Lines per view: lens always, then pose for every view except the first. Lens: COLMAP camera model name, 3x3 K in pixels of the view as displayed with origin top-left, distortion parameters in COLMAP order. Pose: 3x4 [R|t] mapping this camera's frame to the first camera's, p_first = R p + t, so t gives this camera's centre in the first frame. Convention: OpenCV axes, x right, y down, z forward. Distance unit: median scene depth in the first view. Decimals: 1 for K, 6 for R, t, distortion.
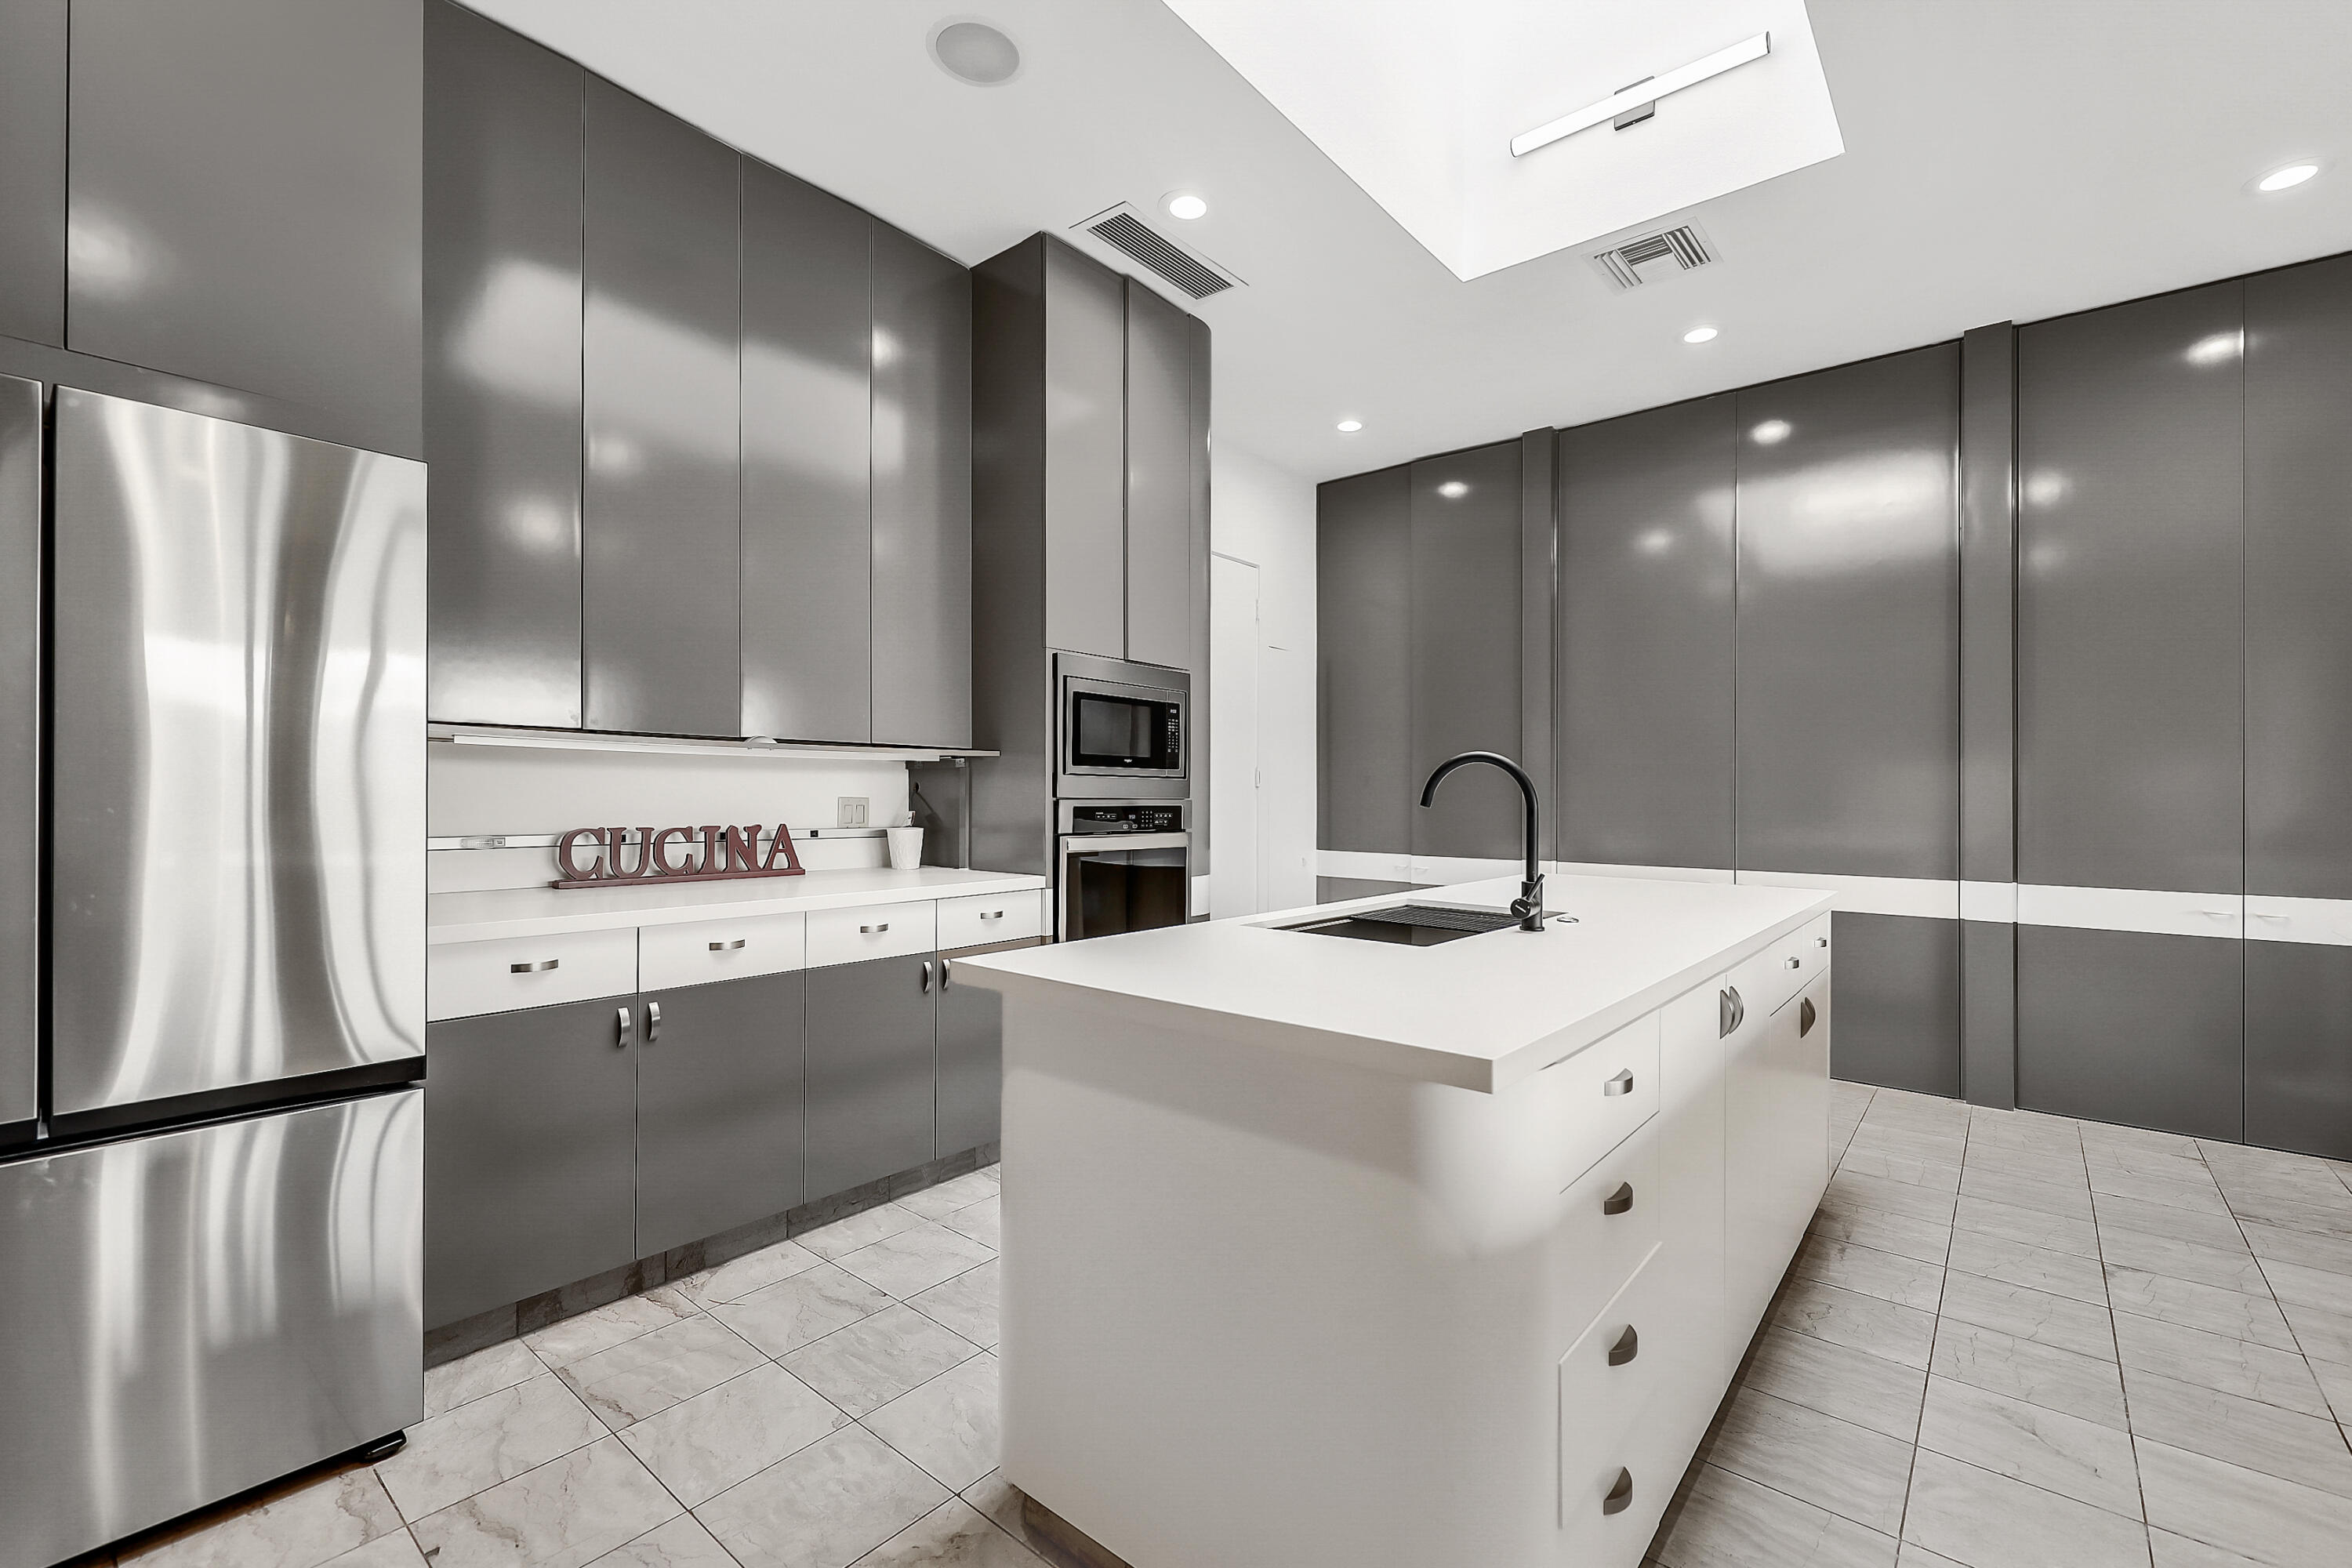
lens RADIAL K [[1001.2, 0, 1176.0], [0, 1001.2, 784.0], [0, 0, 1]] dist [0.000655, -0.000154]
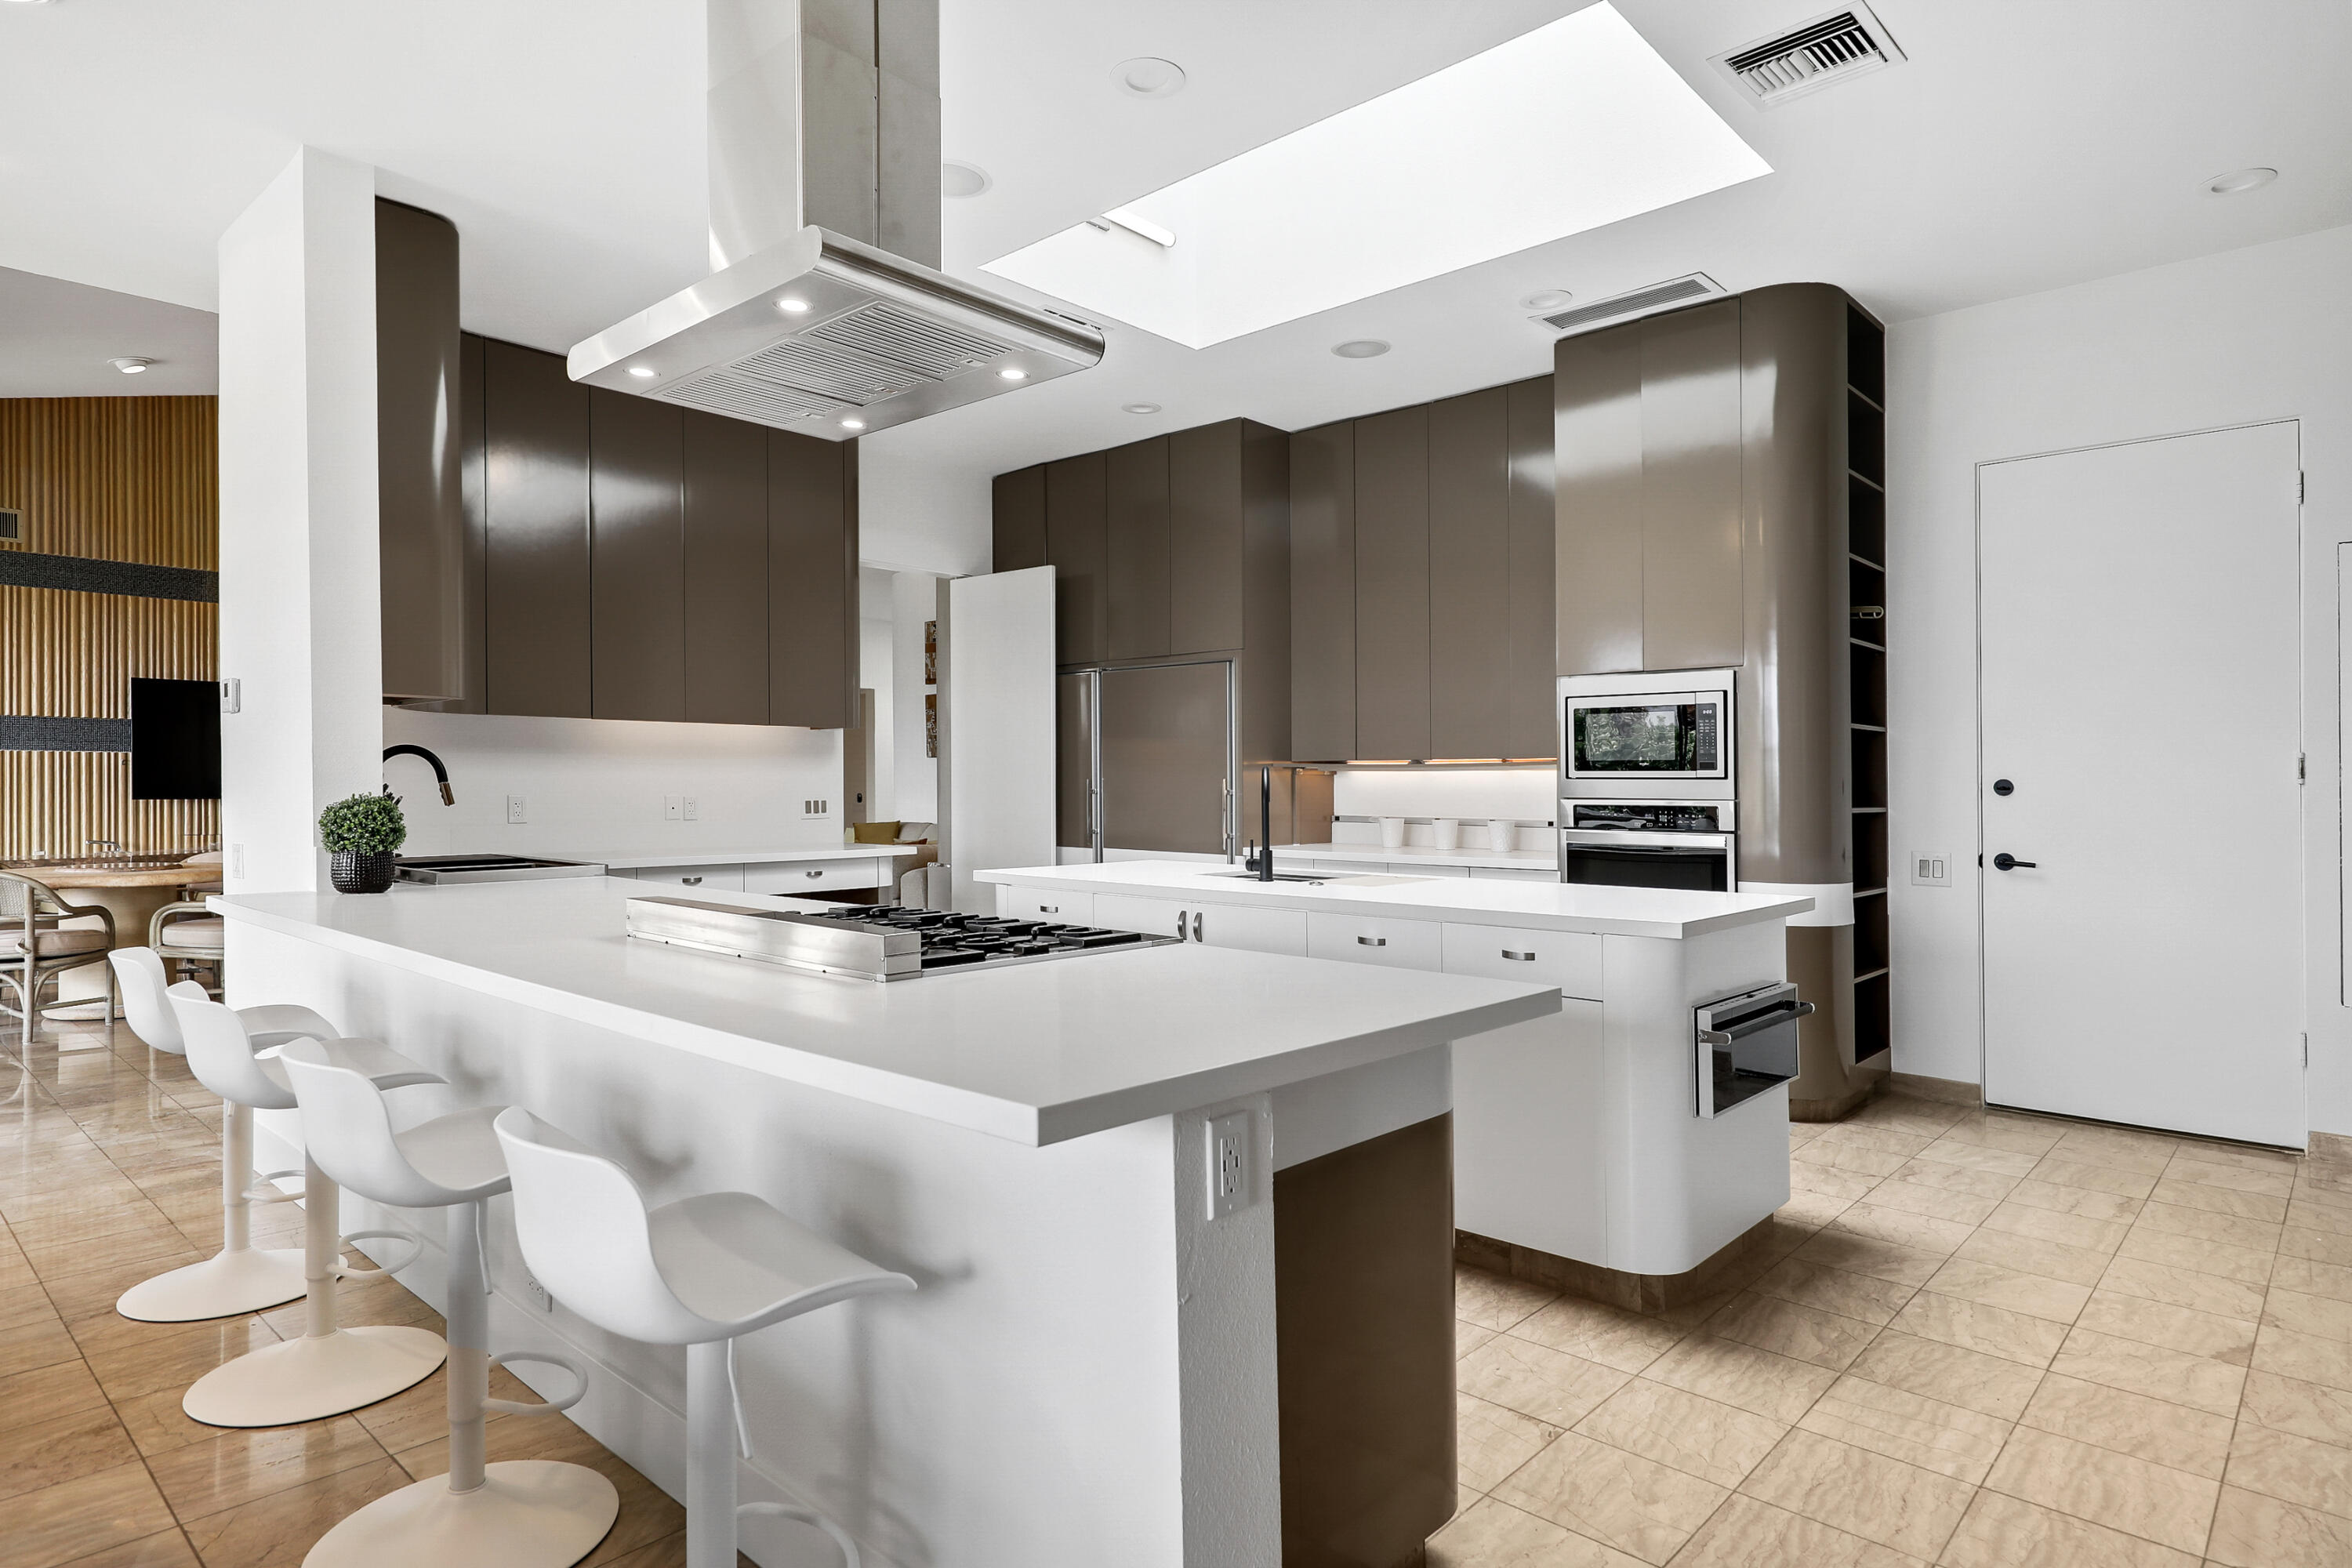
lens RADIAL K [[1305.2, 0, 1176.0], [0, 1305.2, 784.0], [0, 0, 1]] dist [0.002140, 0.000362]
pose [[-0.050600, -0.007580, -0.998690, 1.396199], [0.009136, 0.999926, -0.008053, 0.005073], [0.998677, -0.009531, -0.050527, 0.562510]]
